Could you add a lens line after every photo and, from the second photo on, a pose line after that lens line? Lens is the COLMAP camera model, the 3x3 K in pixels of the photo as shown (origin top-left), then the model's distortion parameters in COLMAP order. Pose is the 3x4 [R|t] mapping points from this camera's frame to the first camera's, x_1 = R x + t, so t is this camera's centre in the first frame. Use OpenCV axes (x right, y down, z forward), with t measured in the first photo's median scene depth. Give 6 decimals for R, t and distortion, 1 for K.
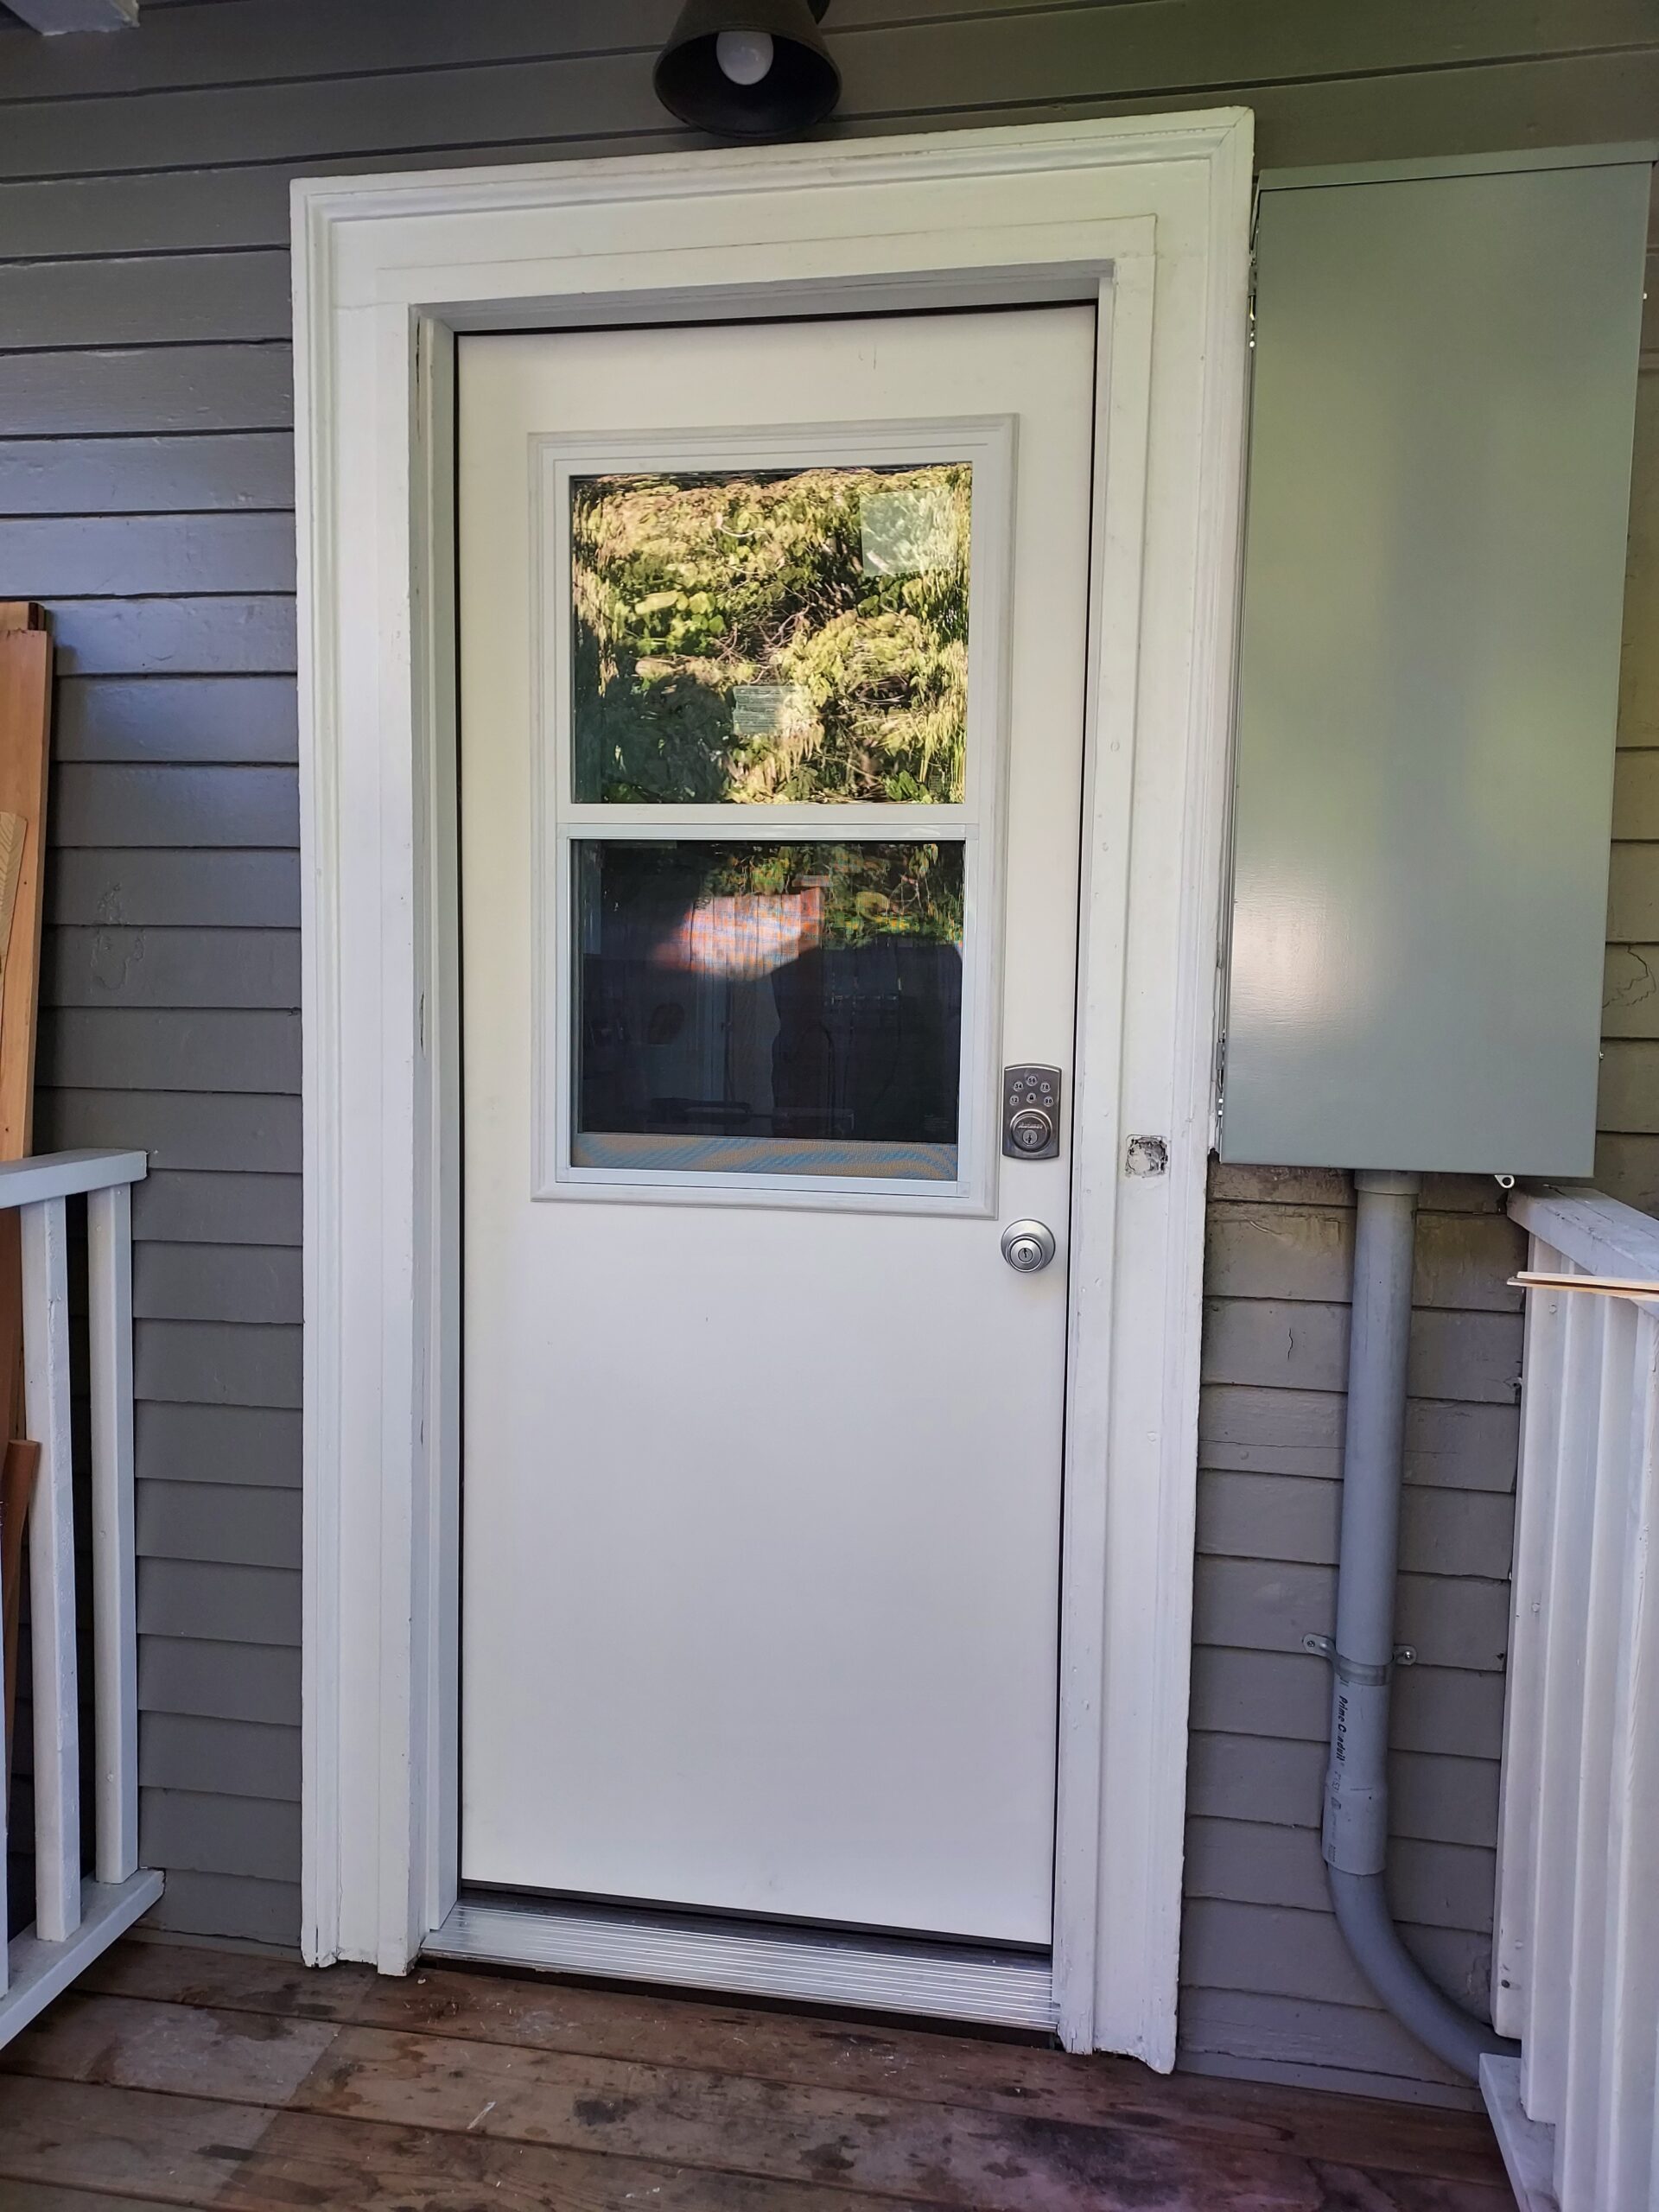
lens RADIAL K [[1574.9, 0, 829.8], [0, 1574.9, 1108.8], [0, 0, 1]] dist [-0.000465, 0.001879]
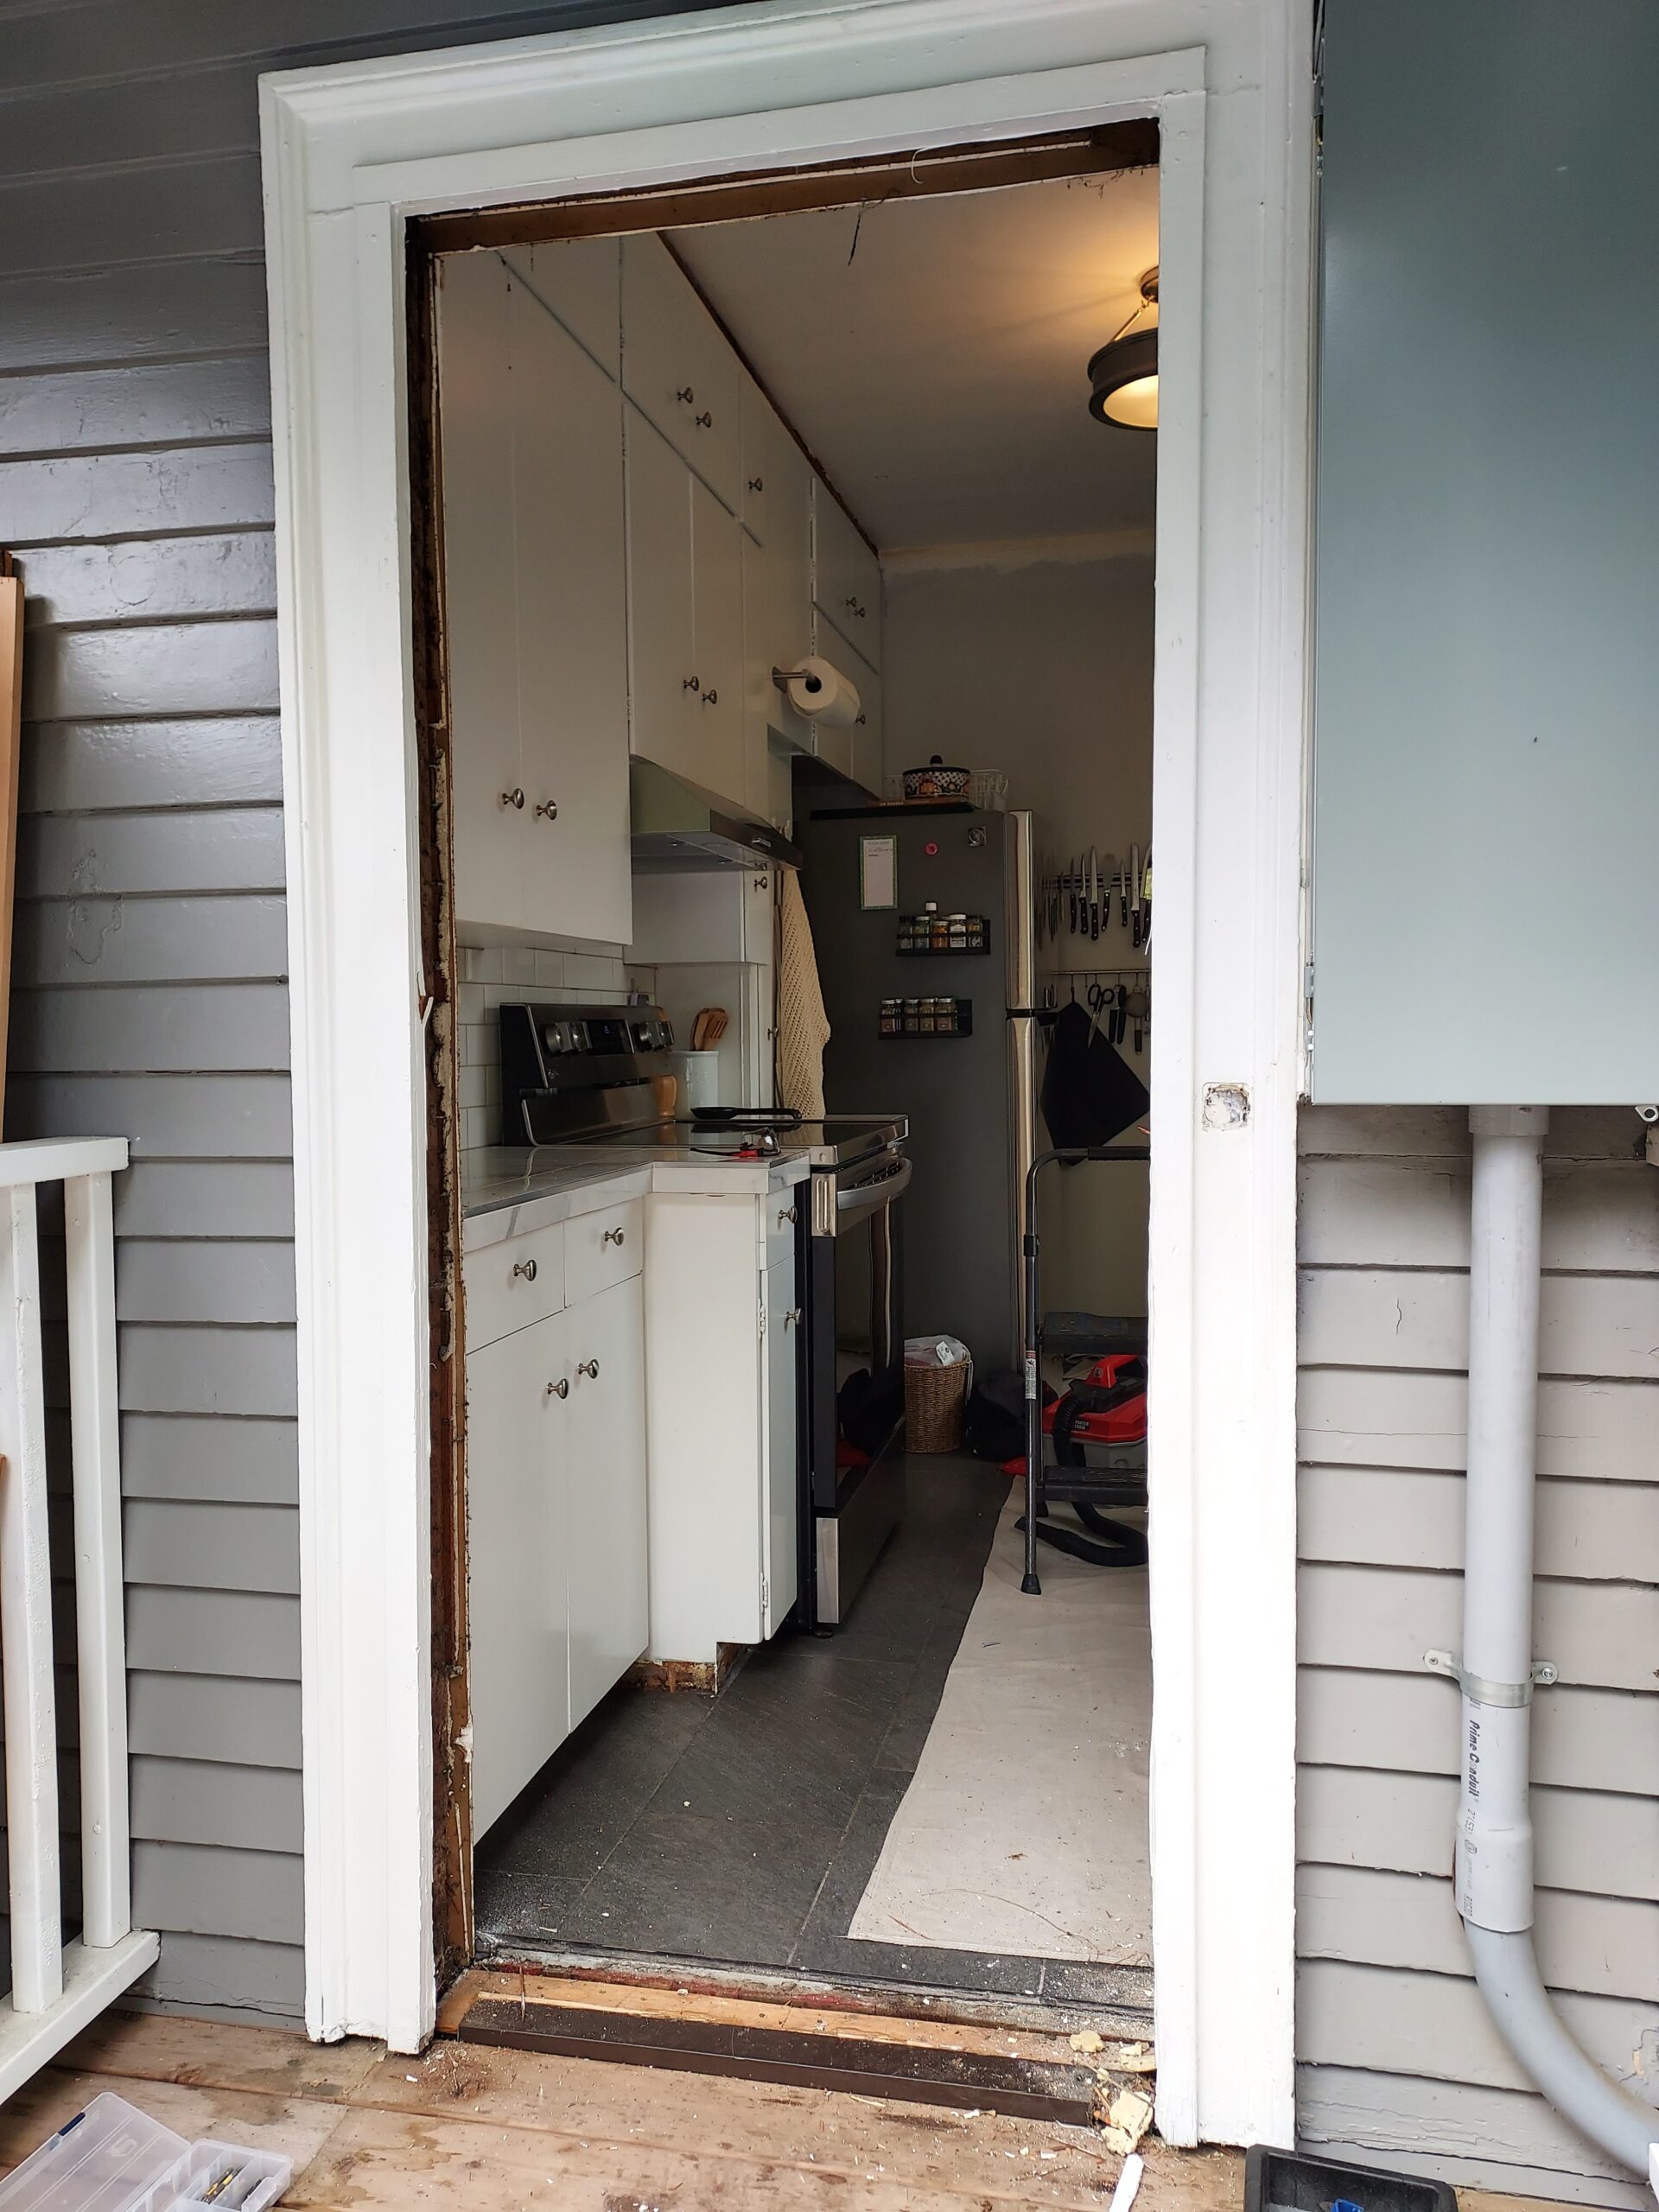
lens RADIAL K [[1574.9, 0, 835.1], [0, 1574.9, 1101.9], [0, 0, 1]] dist [-0.000465, 0.001879]
pose [[0.999008, -0.025328, -0.036634, 0.013422], [0.024230, 0.999253, -0.030107, 0.045923], [0.037369, 0.029189, 0.998875, 0.102128]]
